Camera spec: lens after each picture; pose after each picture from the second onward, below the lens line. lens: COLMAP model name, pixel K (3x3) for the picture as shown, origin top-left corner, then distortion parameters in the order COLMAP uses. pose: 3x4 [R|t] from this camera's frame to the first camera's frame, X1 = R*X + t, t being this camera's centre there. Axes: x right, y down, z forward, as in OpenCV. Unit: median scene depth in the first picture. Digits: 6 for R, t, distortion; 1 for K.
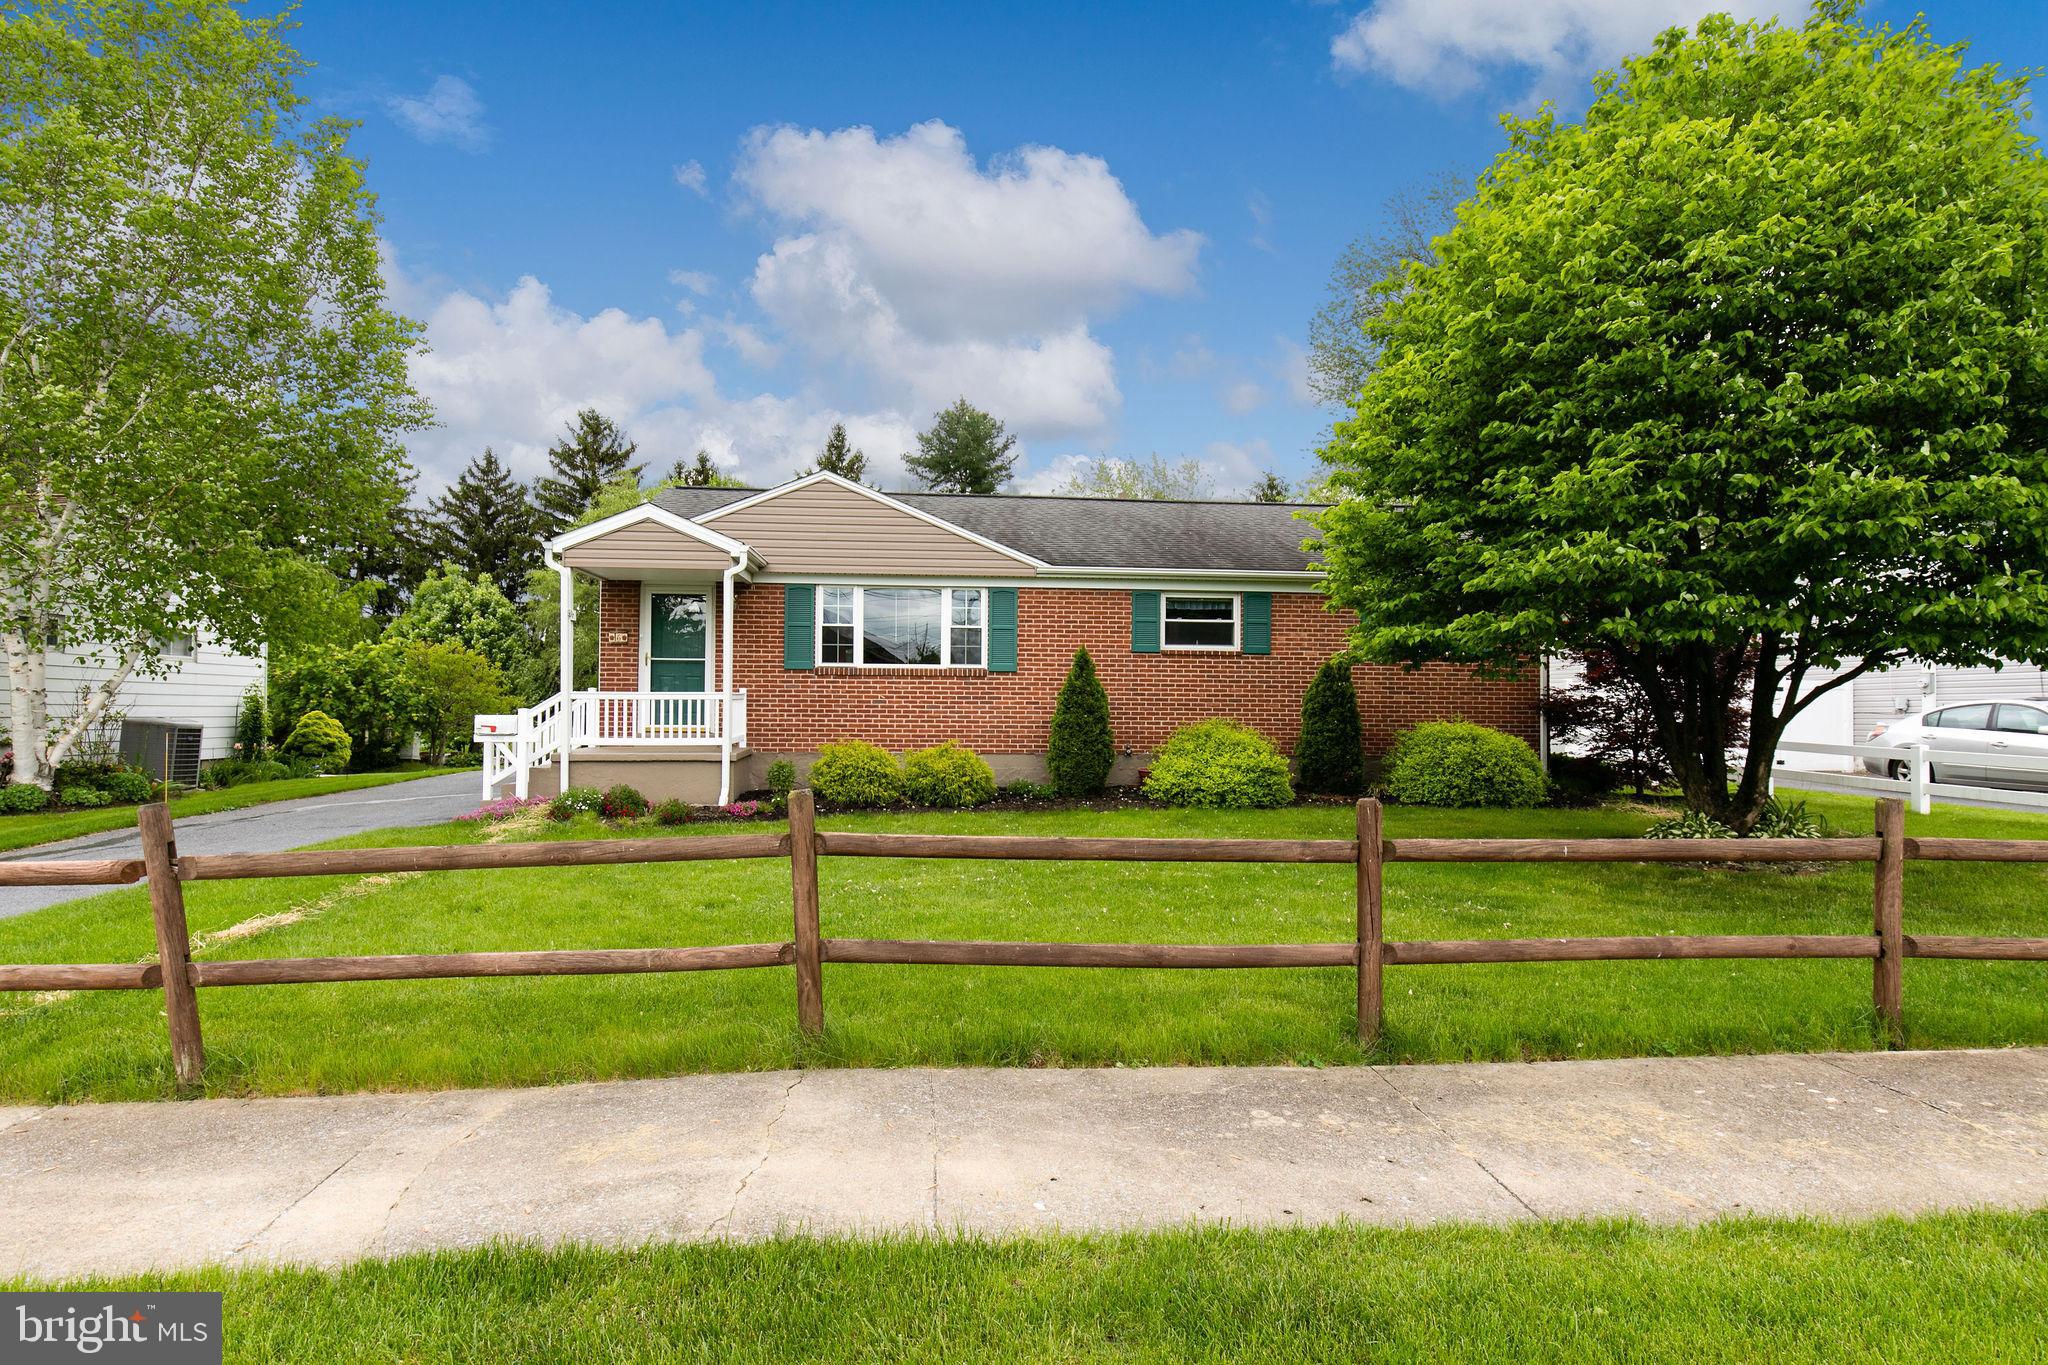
lens RADIAL K [[1110.4, 0, 1067.4], [0, 1110.4, 686.6], [0, 0, 1]] dist [-0.002105, -0.000124]
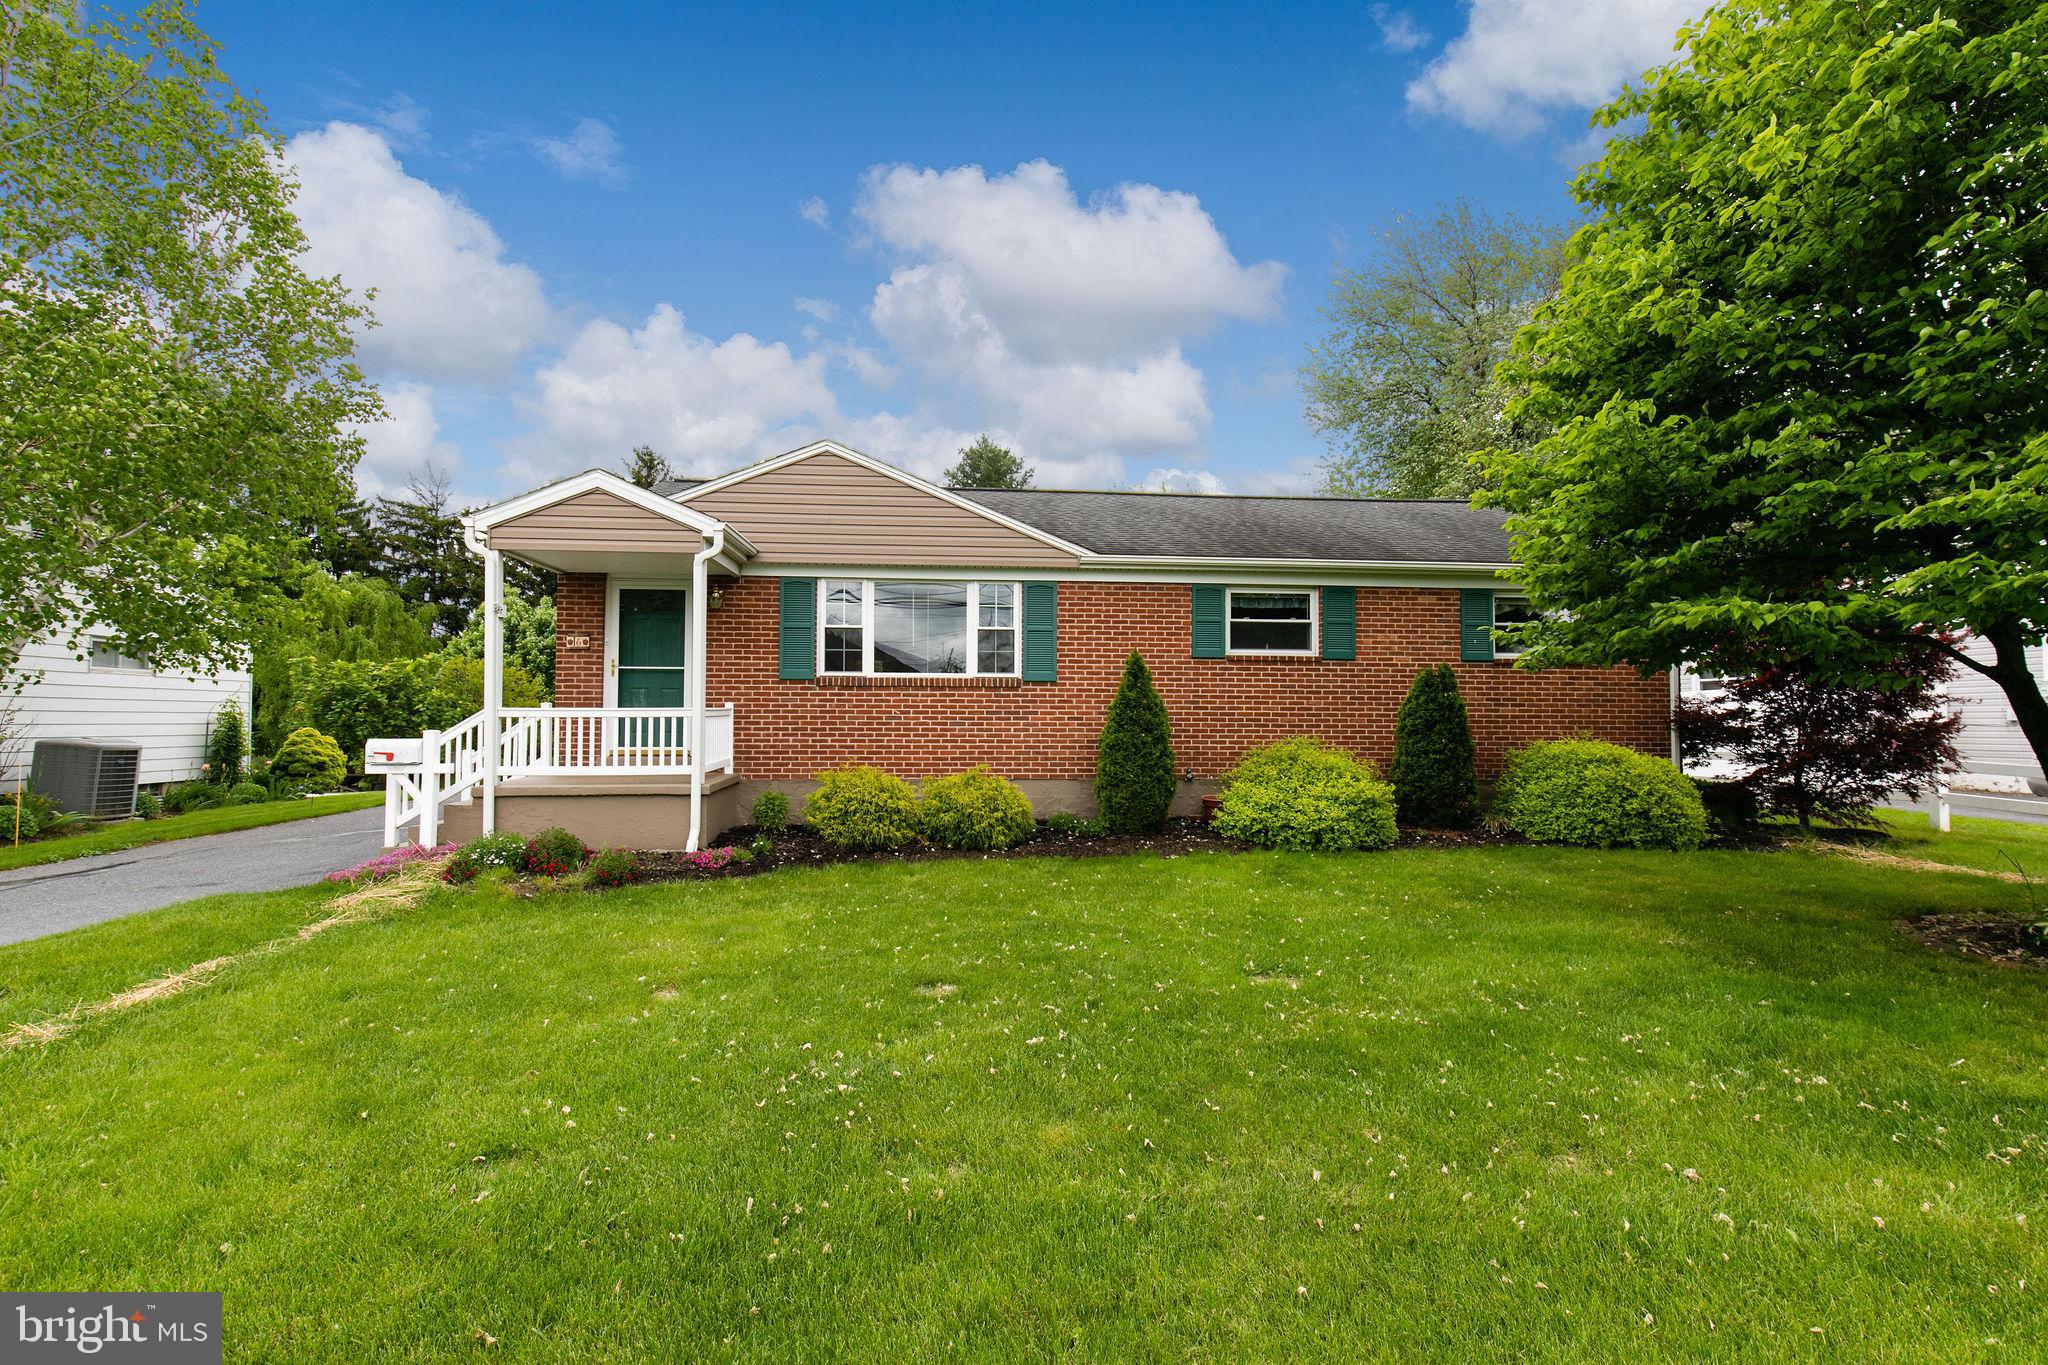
lens RADIAL K [[955.3, 0, 1030.0], [0, 955.3, 687.5], [0, 0, 1]] dist [0.002725, 0.000225]
pose [[0.998909, -0.004157, -0.046524, -0.032842], [0.003603, 0.999922, -0.011992, -0.000370], [0.046570, 0.011812, 0.998845, 0.284792]]
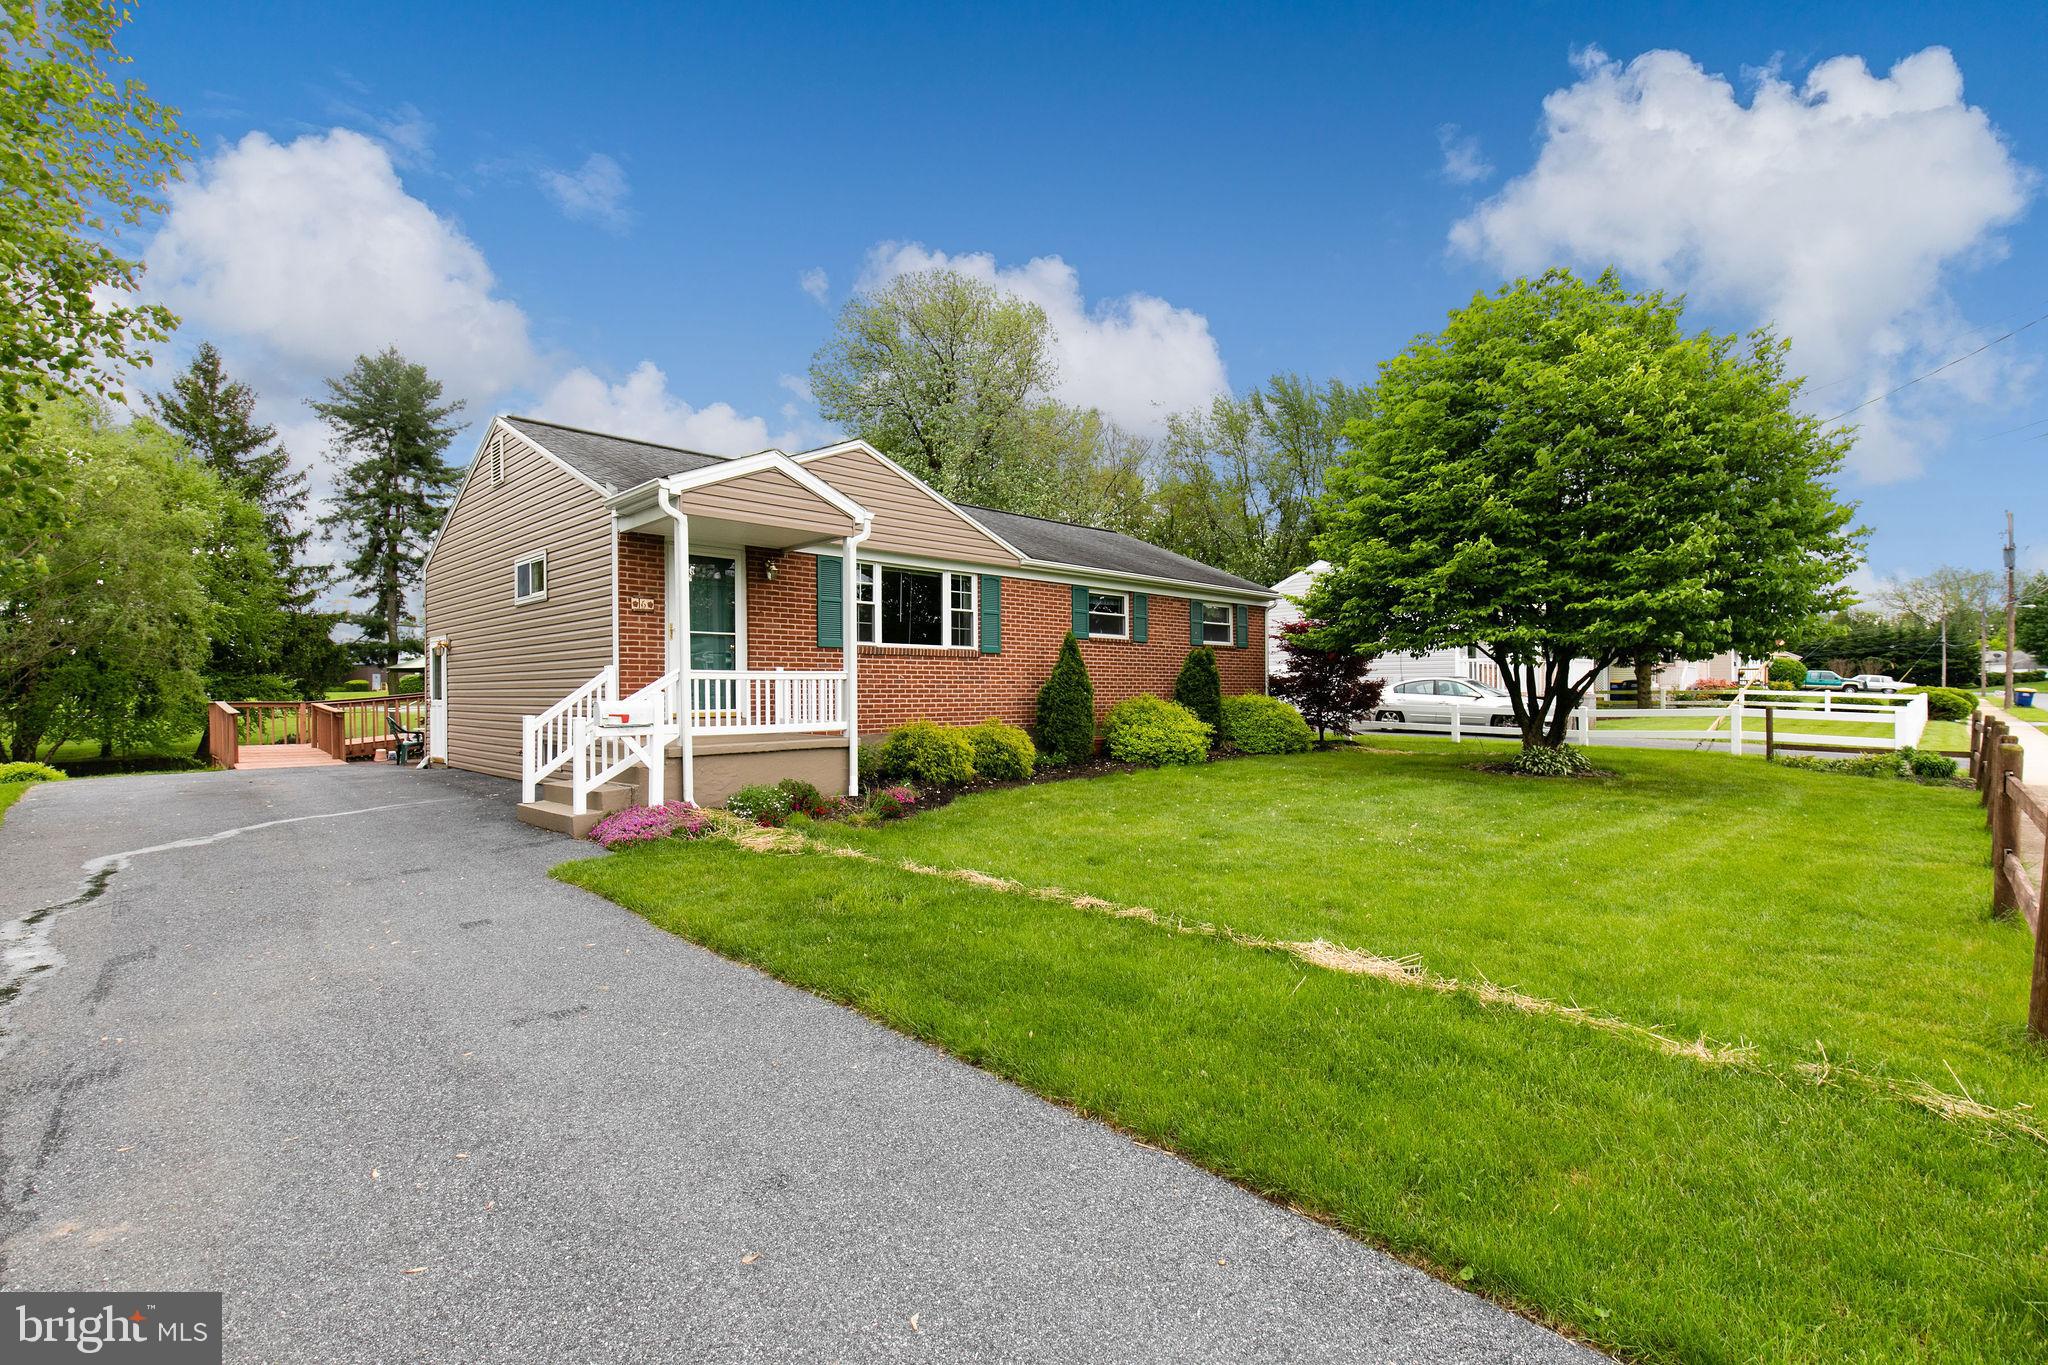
lens RADIAL K [[896.6, 0, 1159.3], [0, 896.6, 670.6], [0, 0, 1]] dist [0.001029, 0.000007]
pose [[0.756603, 0.002988, 0.653867, -0.514963], [-0.003242, 0.999994, -0.000818, 0.003722], [-0.653866, -0.001501, 0.756609, 0.237218]]
